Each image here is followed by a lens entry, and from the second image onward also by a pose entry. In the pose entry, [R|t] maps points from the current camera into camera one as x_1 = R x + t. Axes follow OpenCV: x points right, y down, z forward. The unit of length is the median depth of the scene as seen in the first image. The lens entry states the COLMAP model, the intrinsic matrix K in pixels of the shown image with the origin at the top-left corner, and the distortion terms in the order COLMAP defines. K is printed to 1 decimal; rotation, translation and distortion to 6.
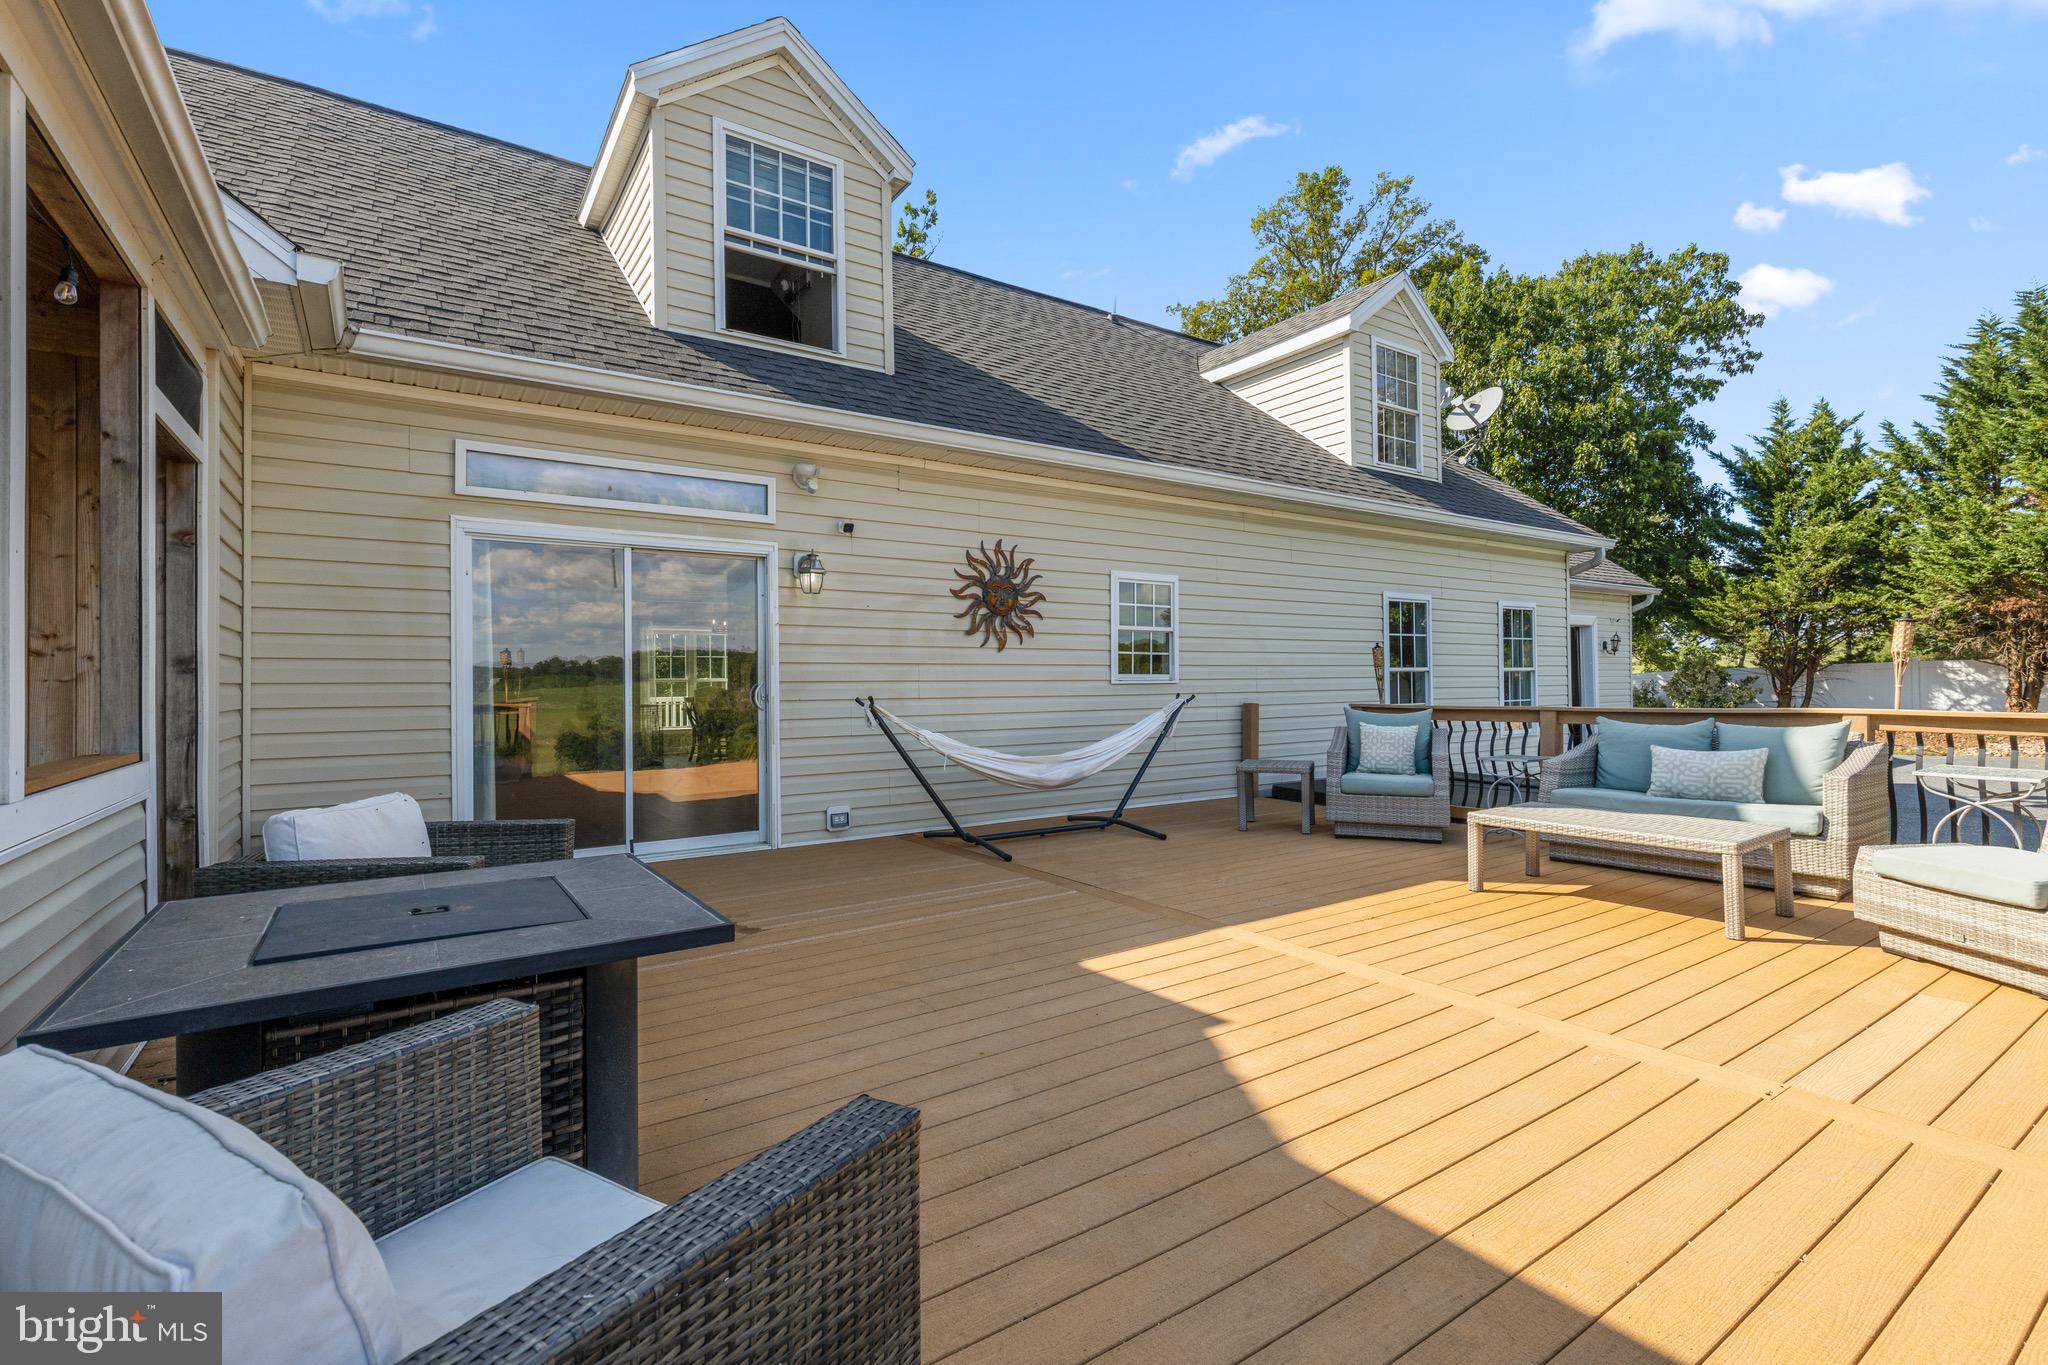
lens RADIAL K [[928.1, 0, 1024.0], [0, 928.1, 682.5], [0, 0, 1]] dist [0.002662, -0.000107]
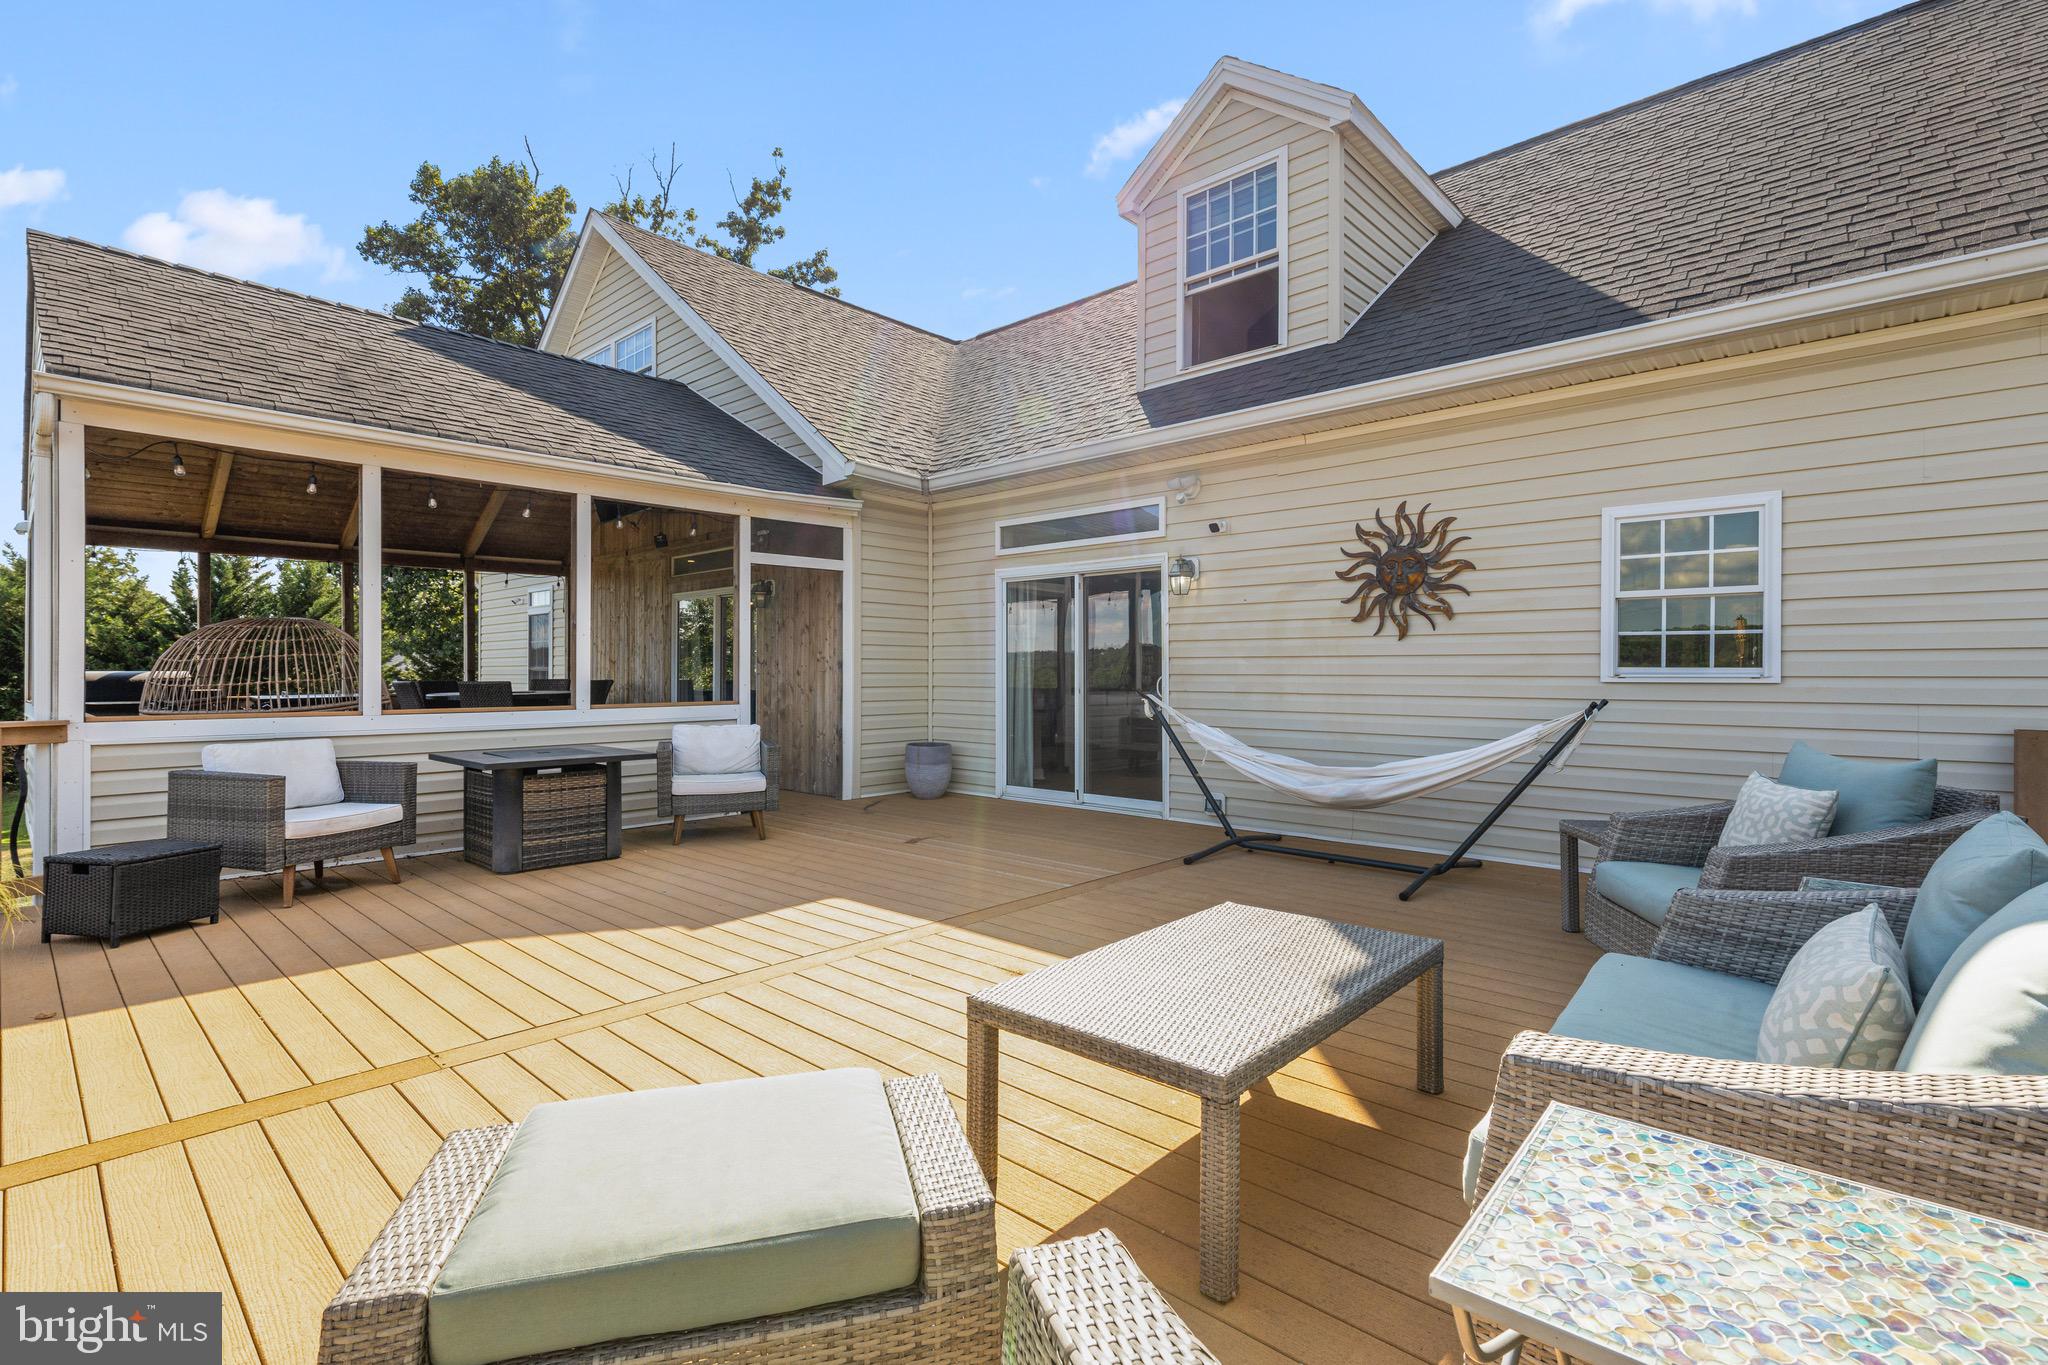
lens RADIAL K [[928.1, 0, 1024.0], [0, 928.1, 682.5], [0, 0, 1]] dist [0.002662, -0.000107]
pose [[0.226989, 0.019600, -0.973700, 0.710292], [-0.003501, 0.999807, 0.019309, -0.010447], [0.973891, -0.000975, 0.227014, 0.501861]]
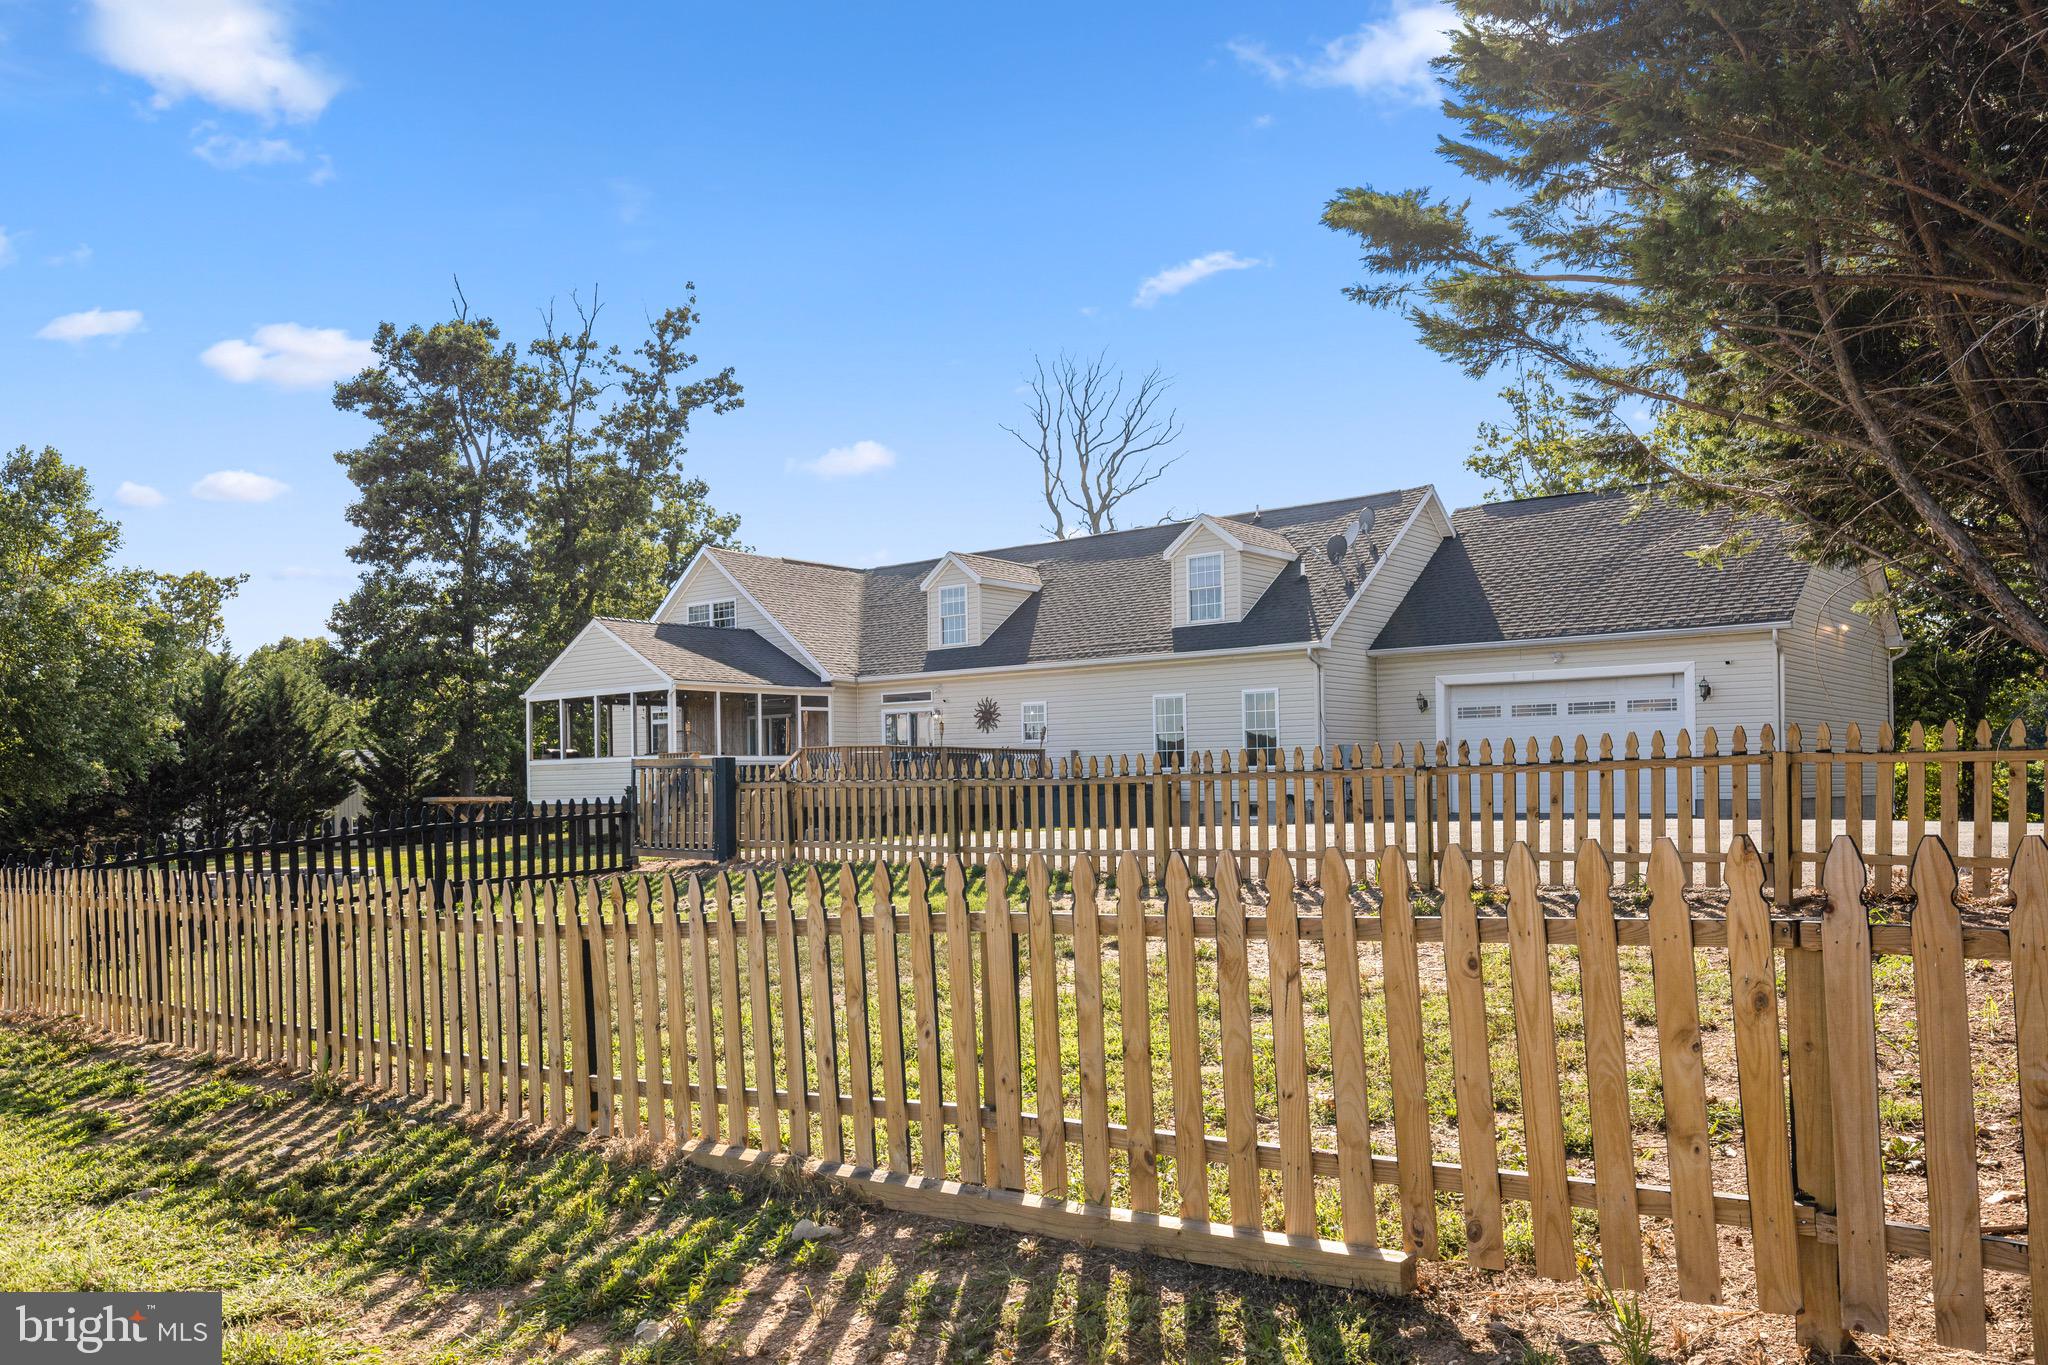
lens RADIAL K [[1488.4, 0, 1021.0], [0, 1488.4, 788.2], [0, 0, 1]] dist [0.003789, 0.004880]
pose [[0.266299, 0.012284, -0.963812, 4.886551], [0.009934, 0.999831, 0.015488, 0.074528], [0.963839, -0.013699, 0.266132, -0.217648]]
